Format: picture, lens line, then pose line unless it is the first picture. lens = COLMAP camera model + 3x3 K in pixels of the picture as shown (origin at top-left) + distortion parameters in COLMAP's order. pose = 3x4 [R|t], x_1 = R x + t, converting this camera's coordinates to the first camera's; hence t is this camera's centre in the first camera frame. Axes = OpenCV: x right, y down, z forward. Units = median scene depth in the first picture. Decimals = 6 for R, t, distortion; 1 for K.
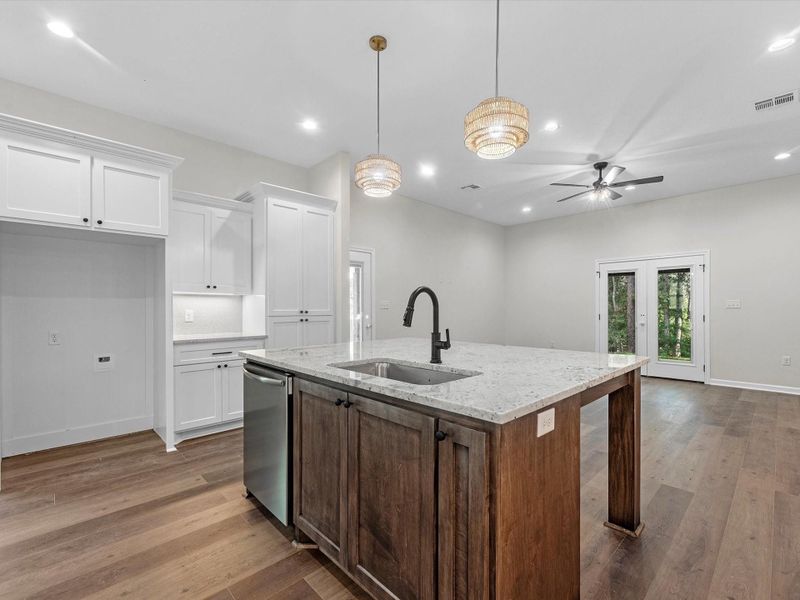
lens RADIAL K [[361.2, 0, 400.8], [0, 361.2, 305.1], [0, 0, 1]] dist [-0.013638, 0.000182]
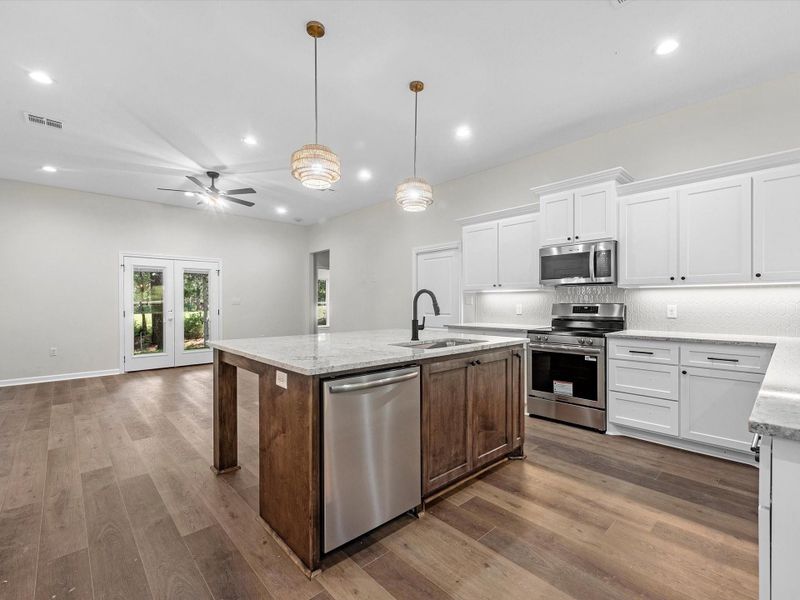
lens RADIAL K [[361.2, 0, 404.0], [0, 361.2, 304.0], [0, 0, 1]] dist [-0.013638, 0.000182]
pose [[0.014903, 0.001109, 0.999888, -1.374277], [-0.006488, 0.999978, -0.001012, 0.013312], [-0.999868, -0.006473, 0.014910, 1.014335]]
